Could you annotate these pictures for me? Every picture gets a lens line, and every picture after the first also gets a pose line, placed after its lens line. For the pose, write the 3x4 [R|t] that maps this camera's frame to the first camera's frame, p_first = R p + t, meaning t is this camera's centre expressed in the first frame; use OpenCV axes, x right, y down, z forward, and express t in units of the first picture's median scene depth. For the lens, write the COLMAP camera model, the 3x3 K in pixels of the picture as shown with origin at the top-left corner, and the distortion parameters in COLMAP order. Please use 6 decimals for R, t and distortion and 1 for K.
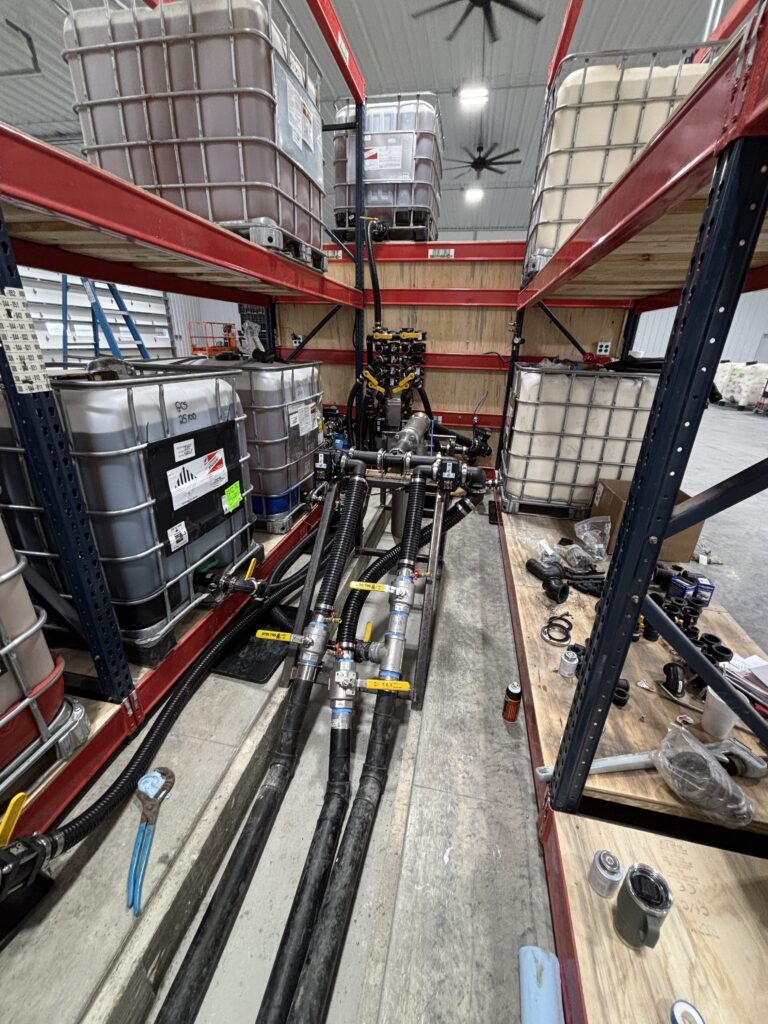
lens RADIAL K [[409.2, 0, 384.0], [0, 409.2, 512.0], [0, 0, 1]] dist [0.000363, 0.000024]
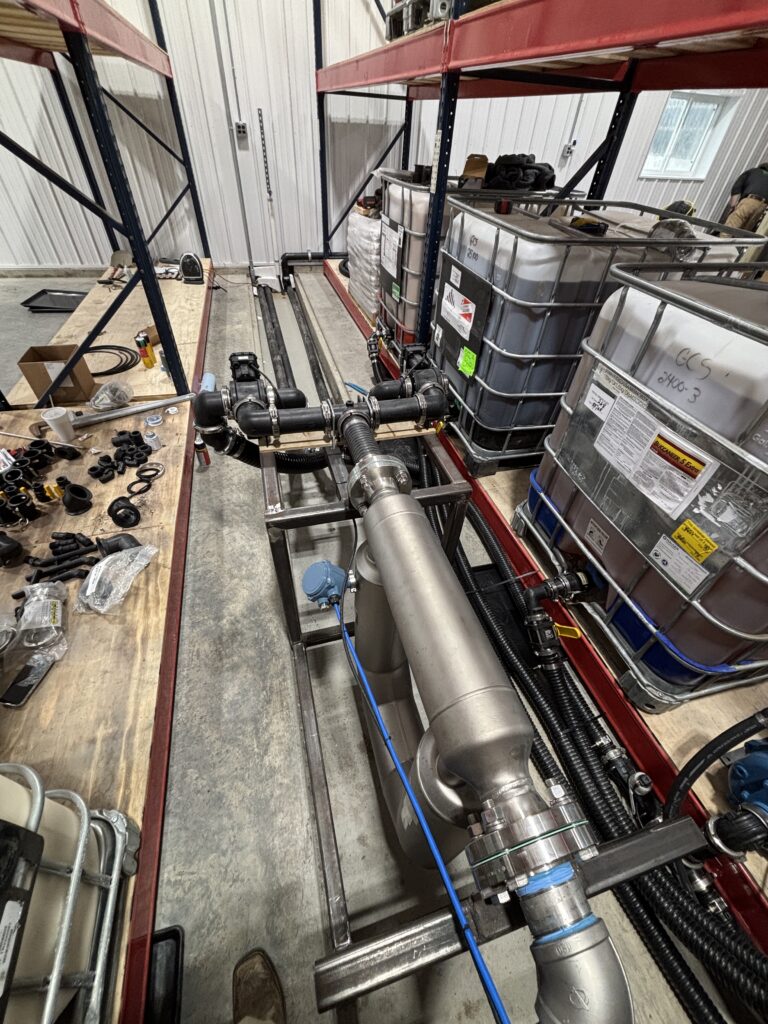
lens RADIAL K [[409.2, 0, 384.0], [0, 409.2, 512.0], [0, 0, 1]] dist [0.000363, 0.000024]
pose [[-0.887845, 0.259379, -0.380072, 0.254954], [-0.245484, 0.431622, 0.868009, -0.620831], [0.389191, 0.863959, -0.319540, 1.388324]]
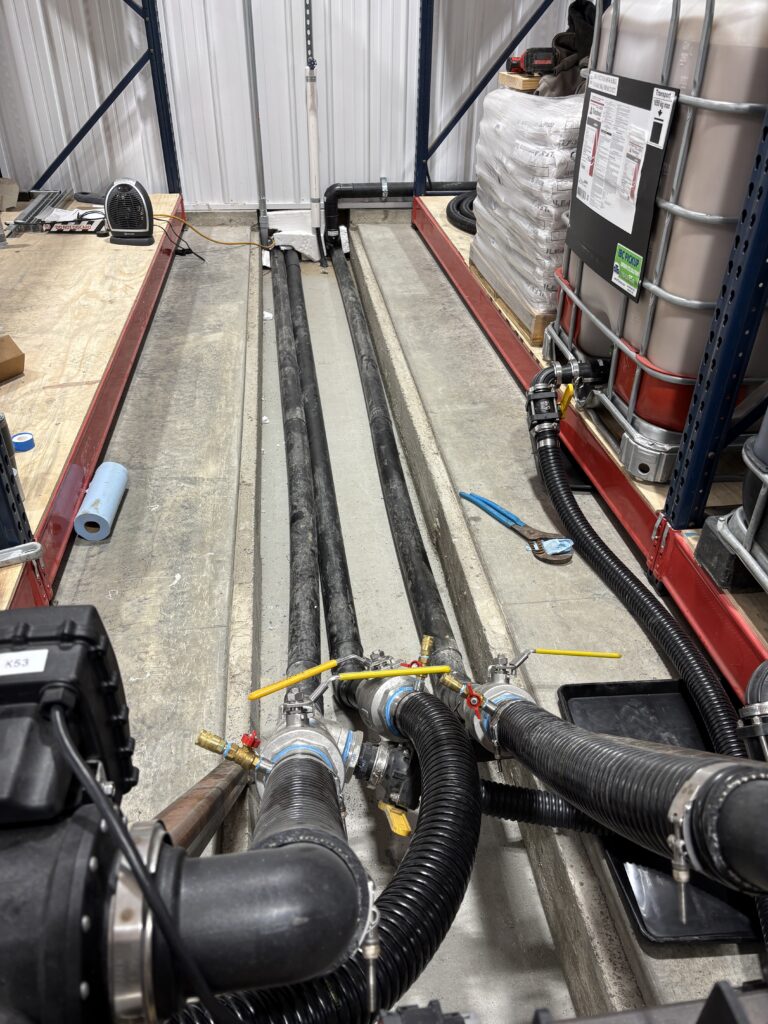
lens RADIAL K [[772.0, 0, 396.3], [0, 772.0, 525.8], [0, 0, 1]] dist [0.046871, -0.010750]
pose [[-0.940392, 0.153424, -0.303518, 0.102309], [-0.172373, 0.554315, 0.814262, -0.312719], [0.293172, 0.818044, -0.494827, 0.979298]]
